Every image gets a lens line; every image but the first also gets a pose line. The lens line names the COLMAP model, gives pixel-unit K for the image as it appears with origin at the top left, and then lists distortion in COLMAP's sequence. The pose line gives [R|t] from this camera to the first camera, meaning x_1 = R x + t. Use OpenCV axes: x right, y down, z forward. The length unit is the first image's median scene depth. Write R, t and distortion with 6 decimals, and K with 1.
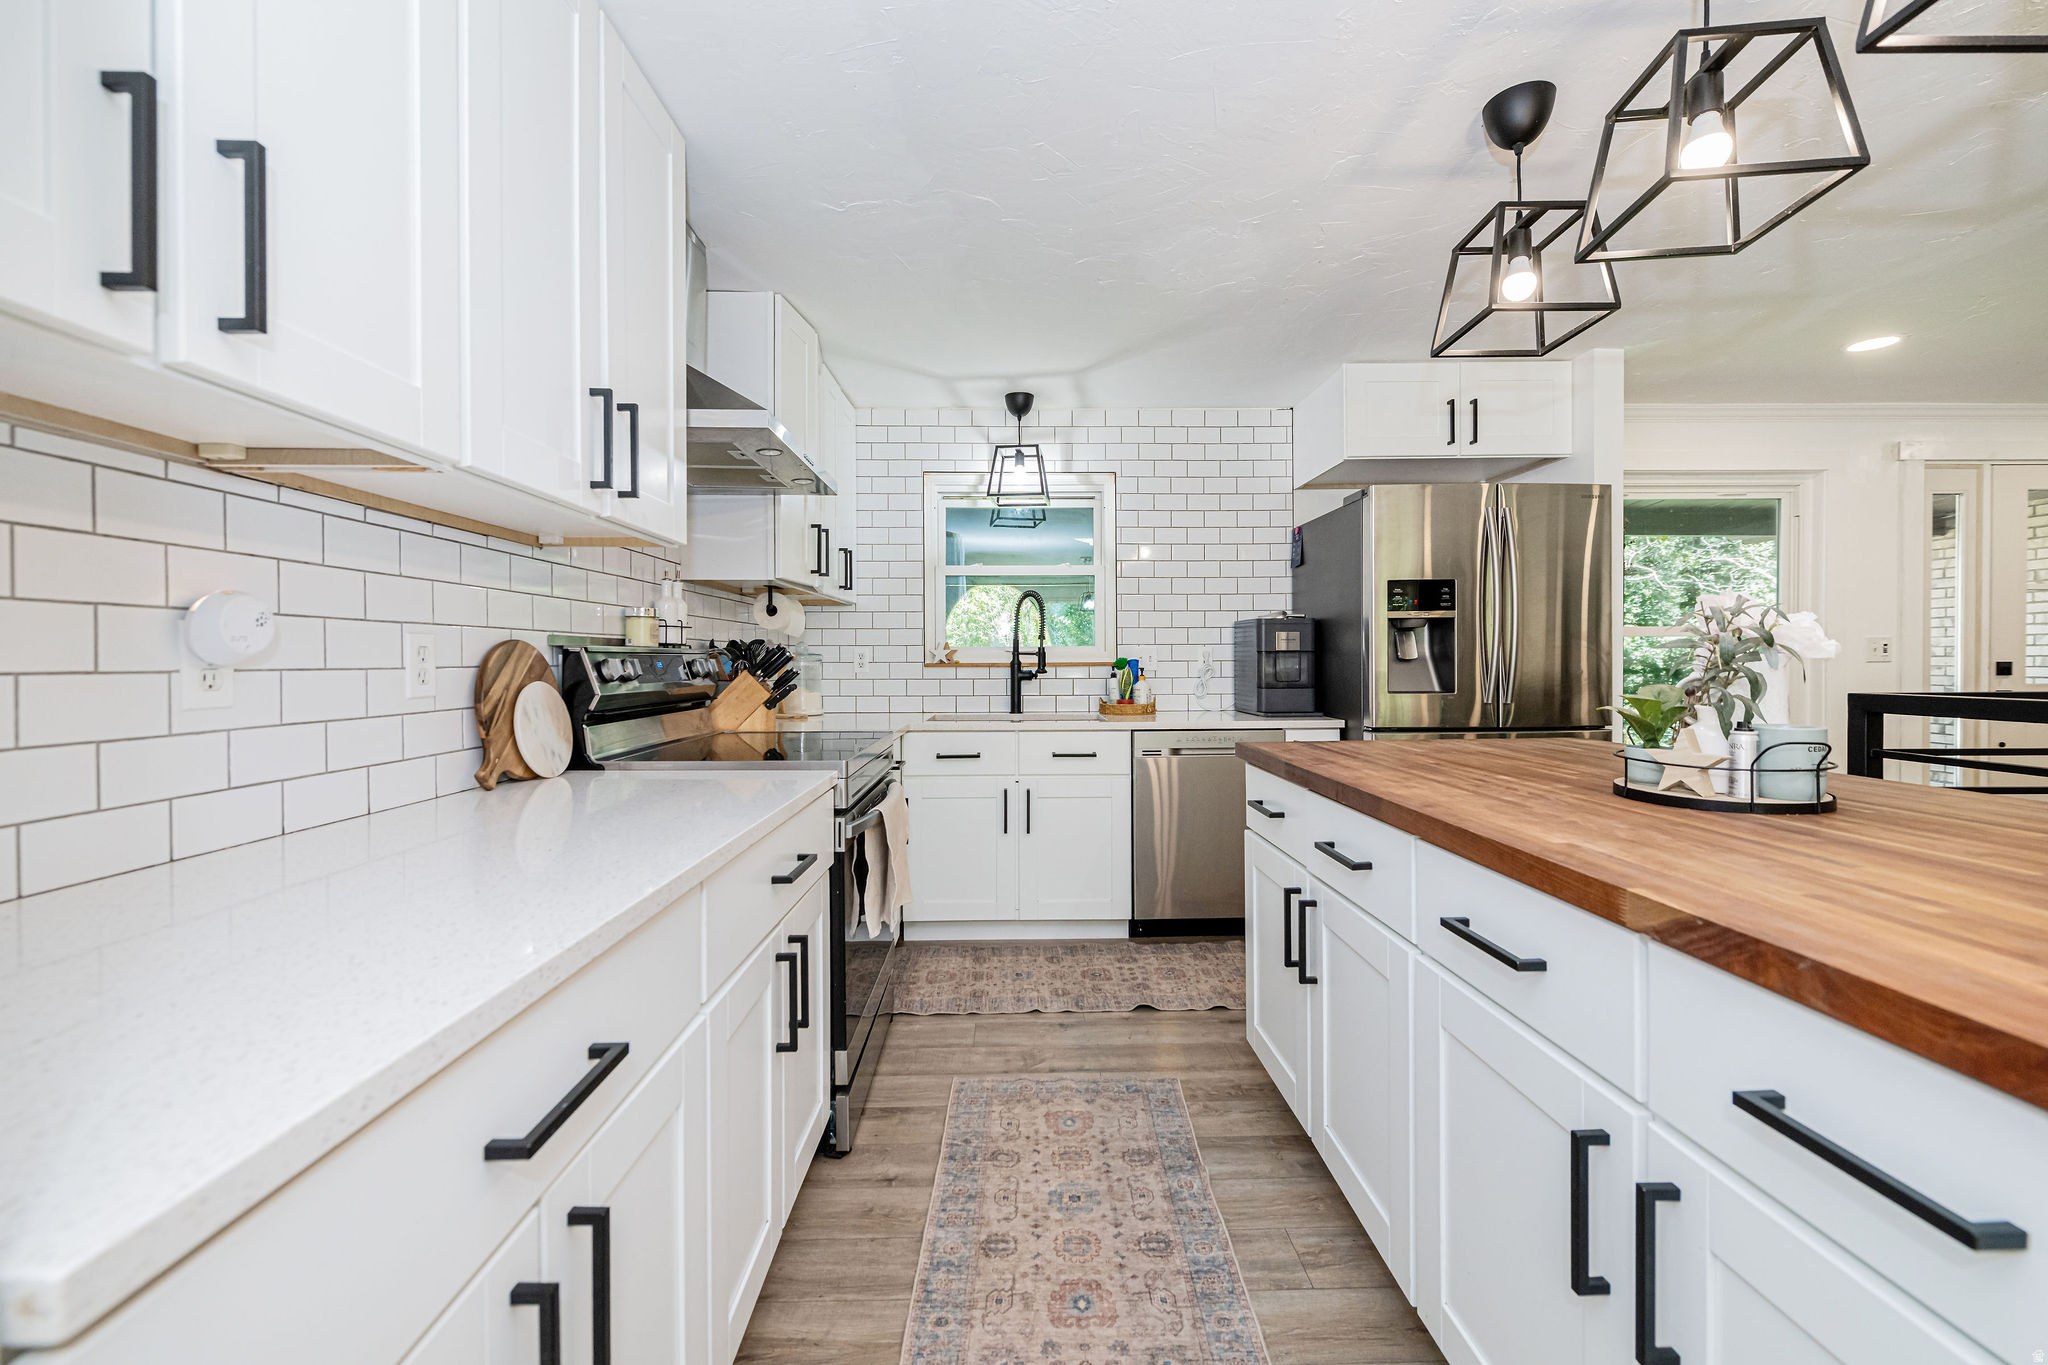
lens RADIAL K [[824.6, 0, 1036.4], [0, 824.6, 664.4], [0, 0, 1]] dist [-0.000124, -0.000142]
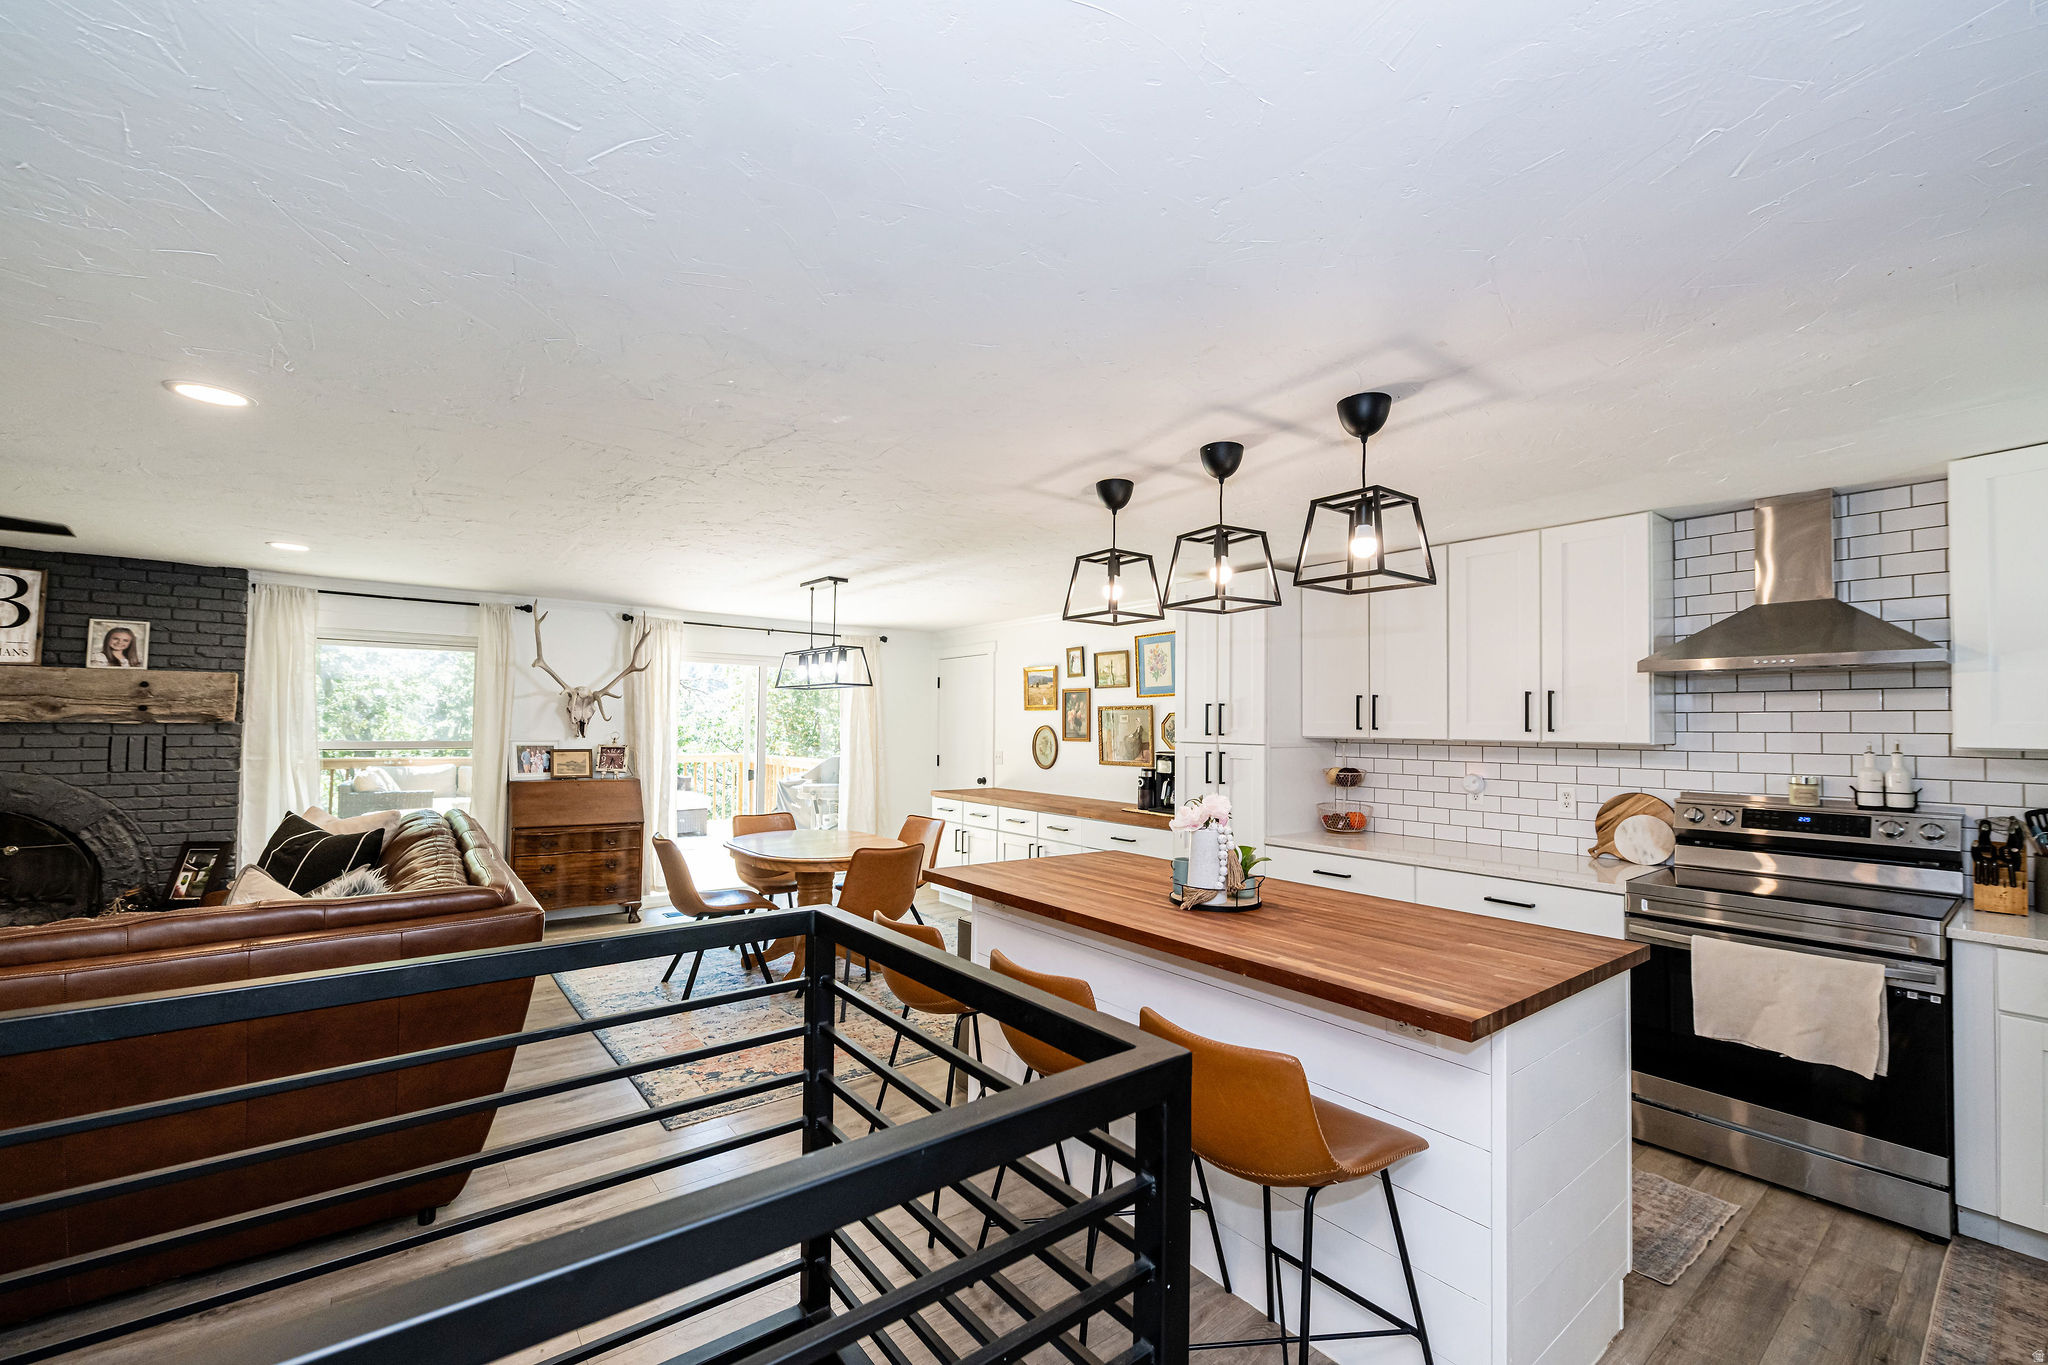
lens RADIAL K [[806.1, 0, 1031.4], [0, 806.1, 703.4], [0, 0, 1]] dist [-0.001143, -0.000304]
pose [[-0.798296, -0.022086, -0.601860, 1.449700], [-0.012185, 0.999715, -0.020524, -0.158193], [0.602142, -0.009050, -0.798338, 1.391577]]
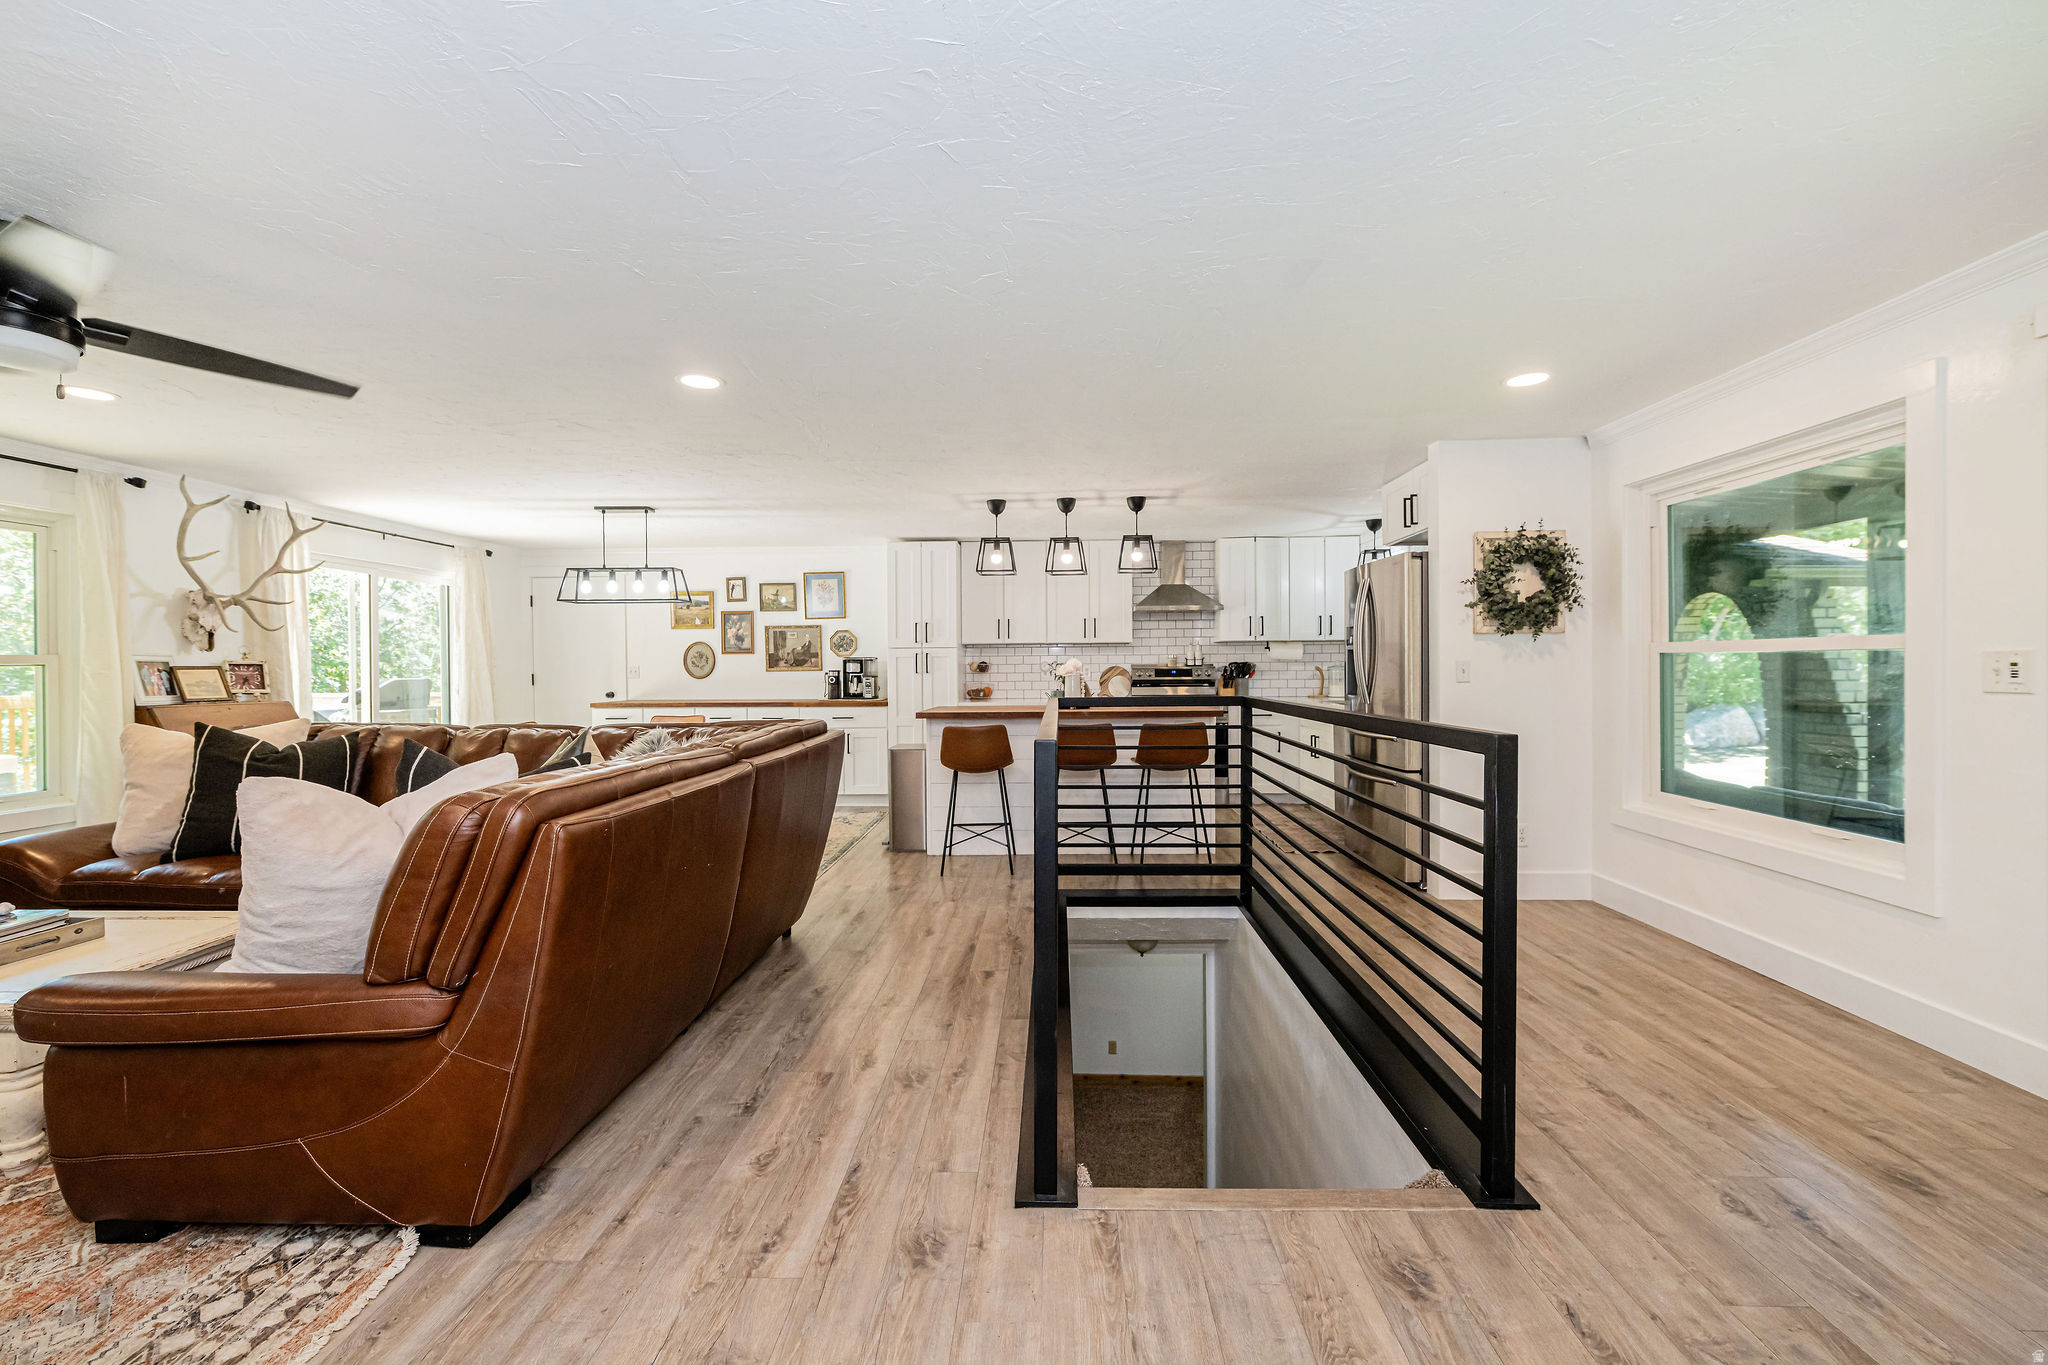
lens RADIAL K [[830.8, 0, 1012.6], [0, 830.8, 670.2], [0, 0, 1]] dist [0.000065, -0.000069]
pose [[-0.061632, 0.010075, -0.998048, 3.191289], [0.002003, 0.999948, 0.009971, -0.044521], [0.998097, -0.001385, -0.061649, 0.595193]]
